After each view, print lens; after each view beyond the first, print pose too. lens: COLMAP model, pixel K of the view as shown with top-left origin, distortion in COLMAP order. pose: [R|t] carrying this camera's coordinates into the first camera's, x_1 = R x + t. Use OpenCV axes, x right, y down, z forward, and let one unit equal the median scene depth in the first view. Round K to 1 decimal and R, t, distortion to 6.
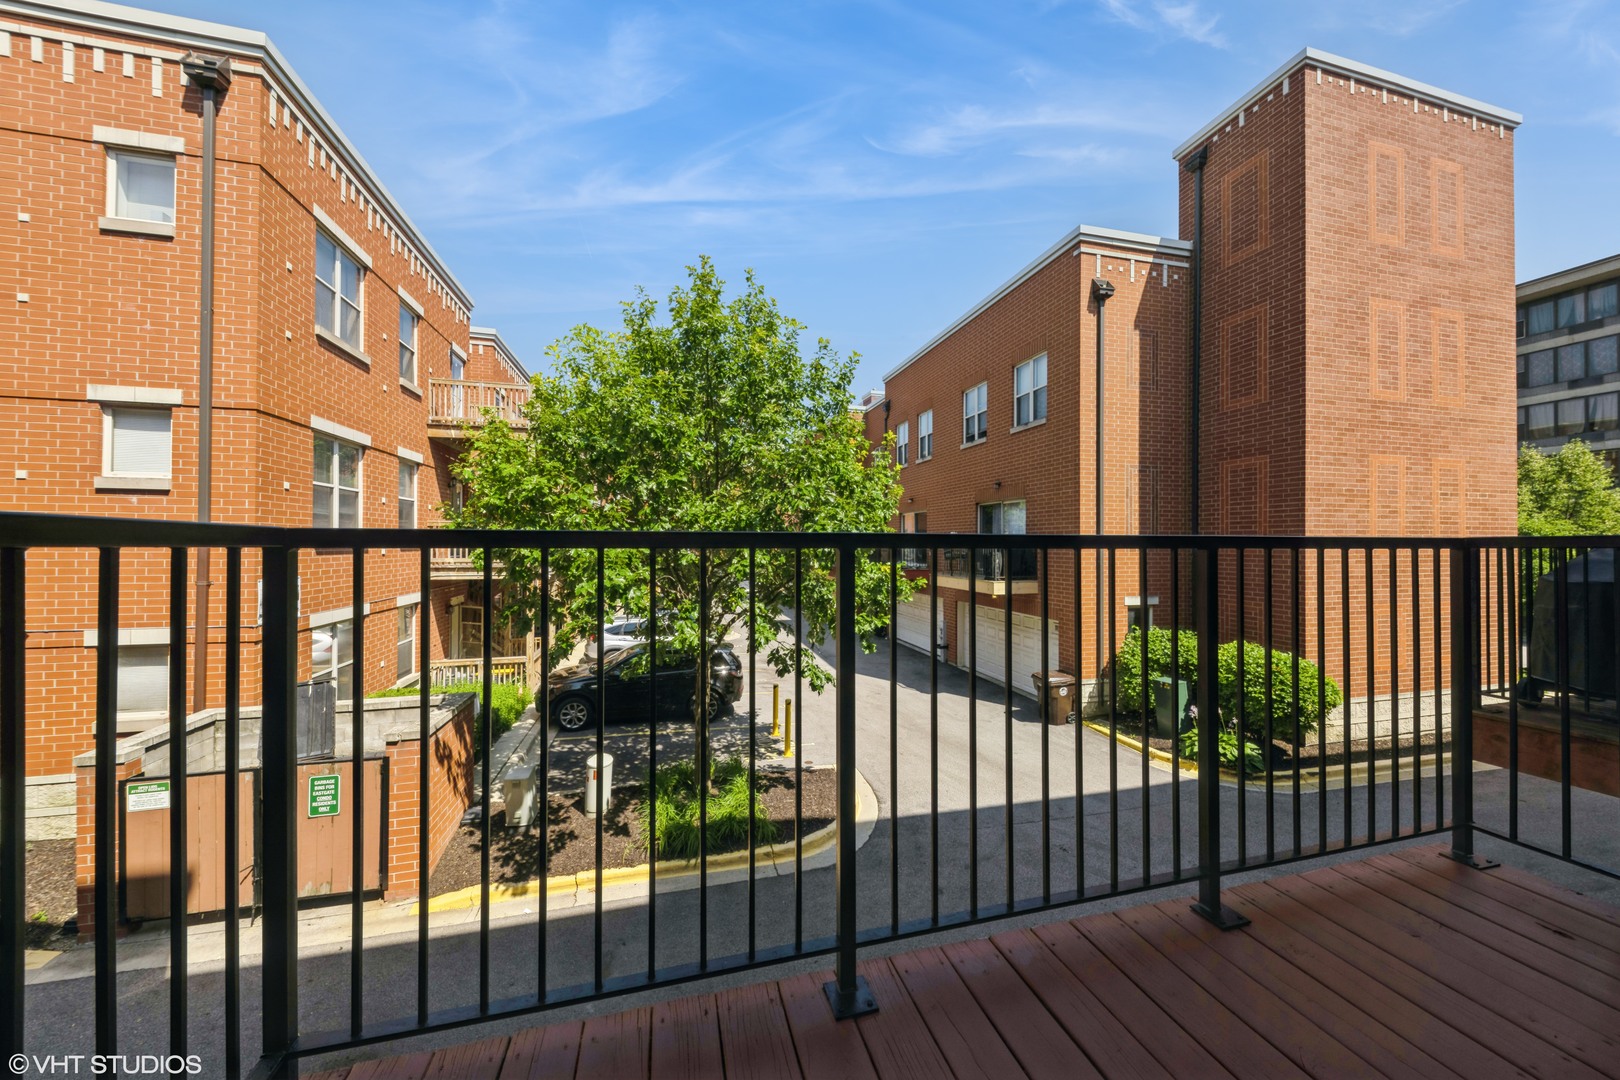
lens RADIAL K [[566.6, 0, 805.9], [0, 566.6, 541.1], [0, 0, 1]] dist [0.009439, -0.000104]
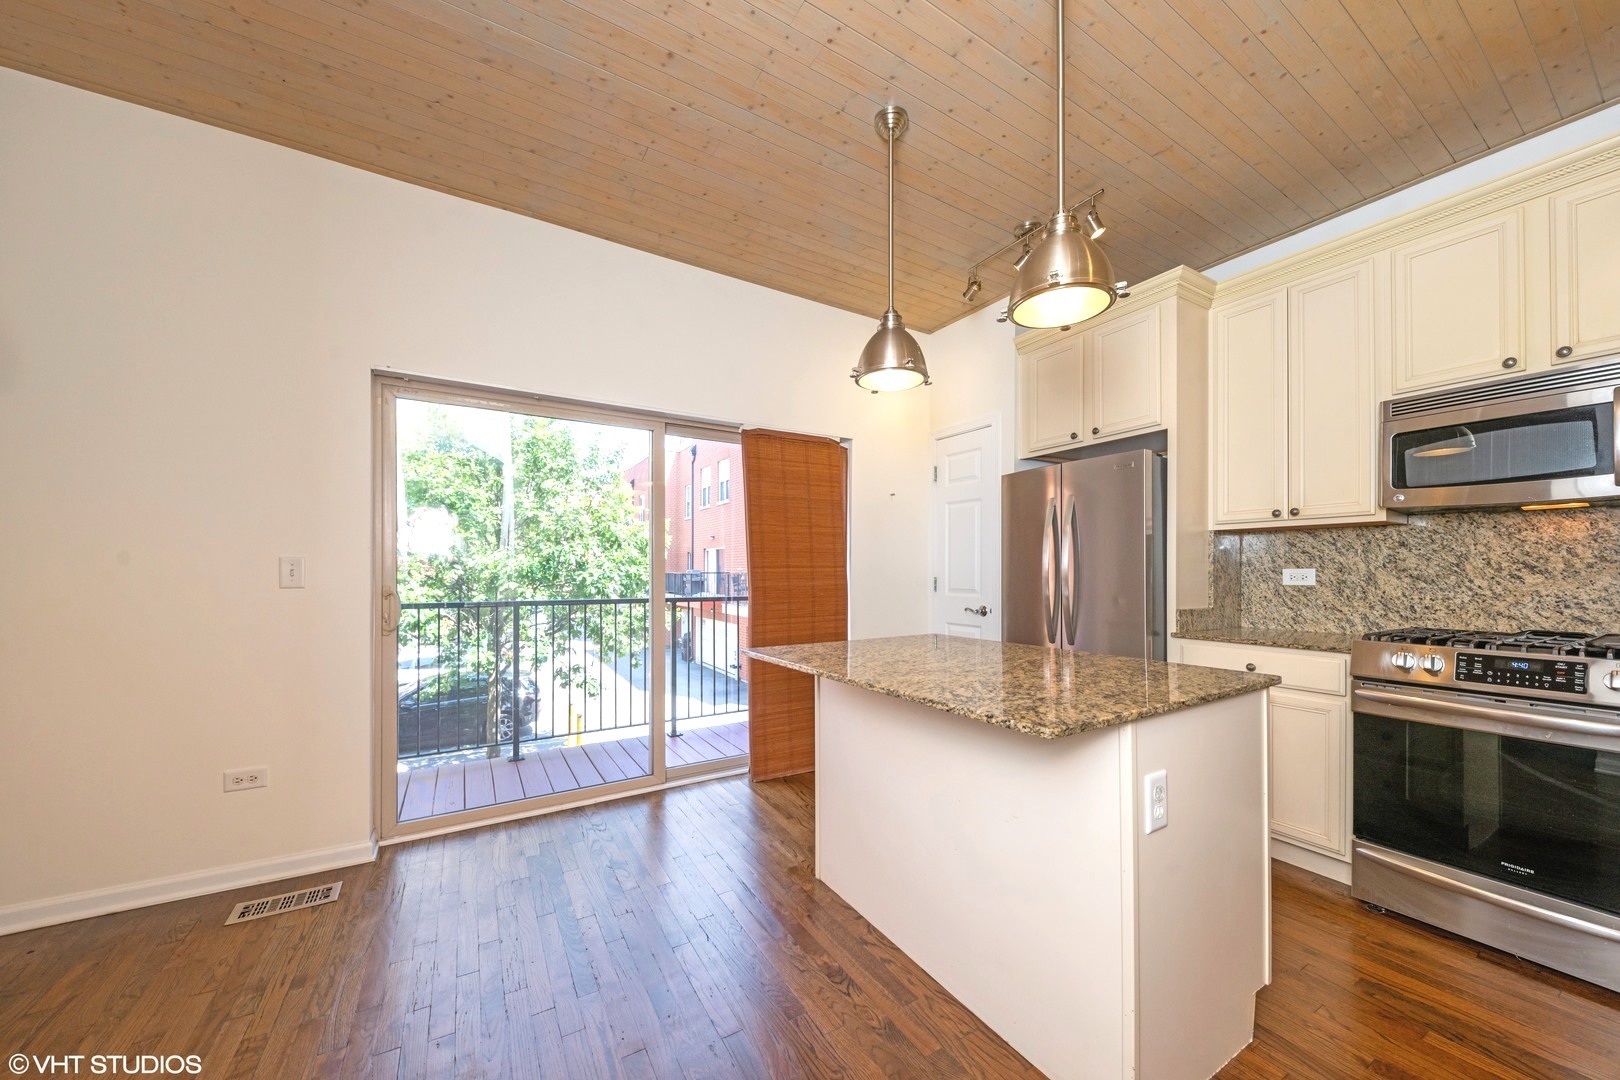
lens RADIAL K [[566.6, 0, 800.3], [0, 566.6, 564.2], [0, 0, 1]] dist [0.009439, -0.000104]
pose [[0.959112, 0.000471, 0.283026, 0.113739], [0.001069, 0.999985, -0.005284, -0.034982], [-0.283024, 0.005370, 0.959098, -0.393667]]
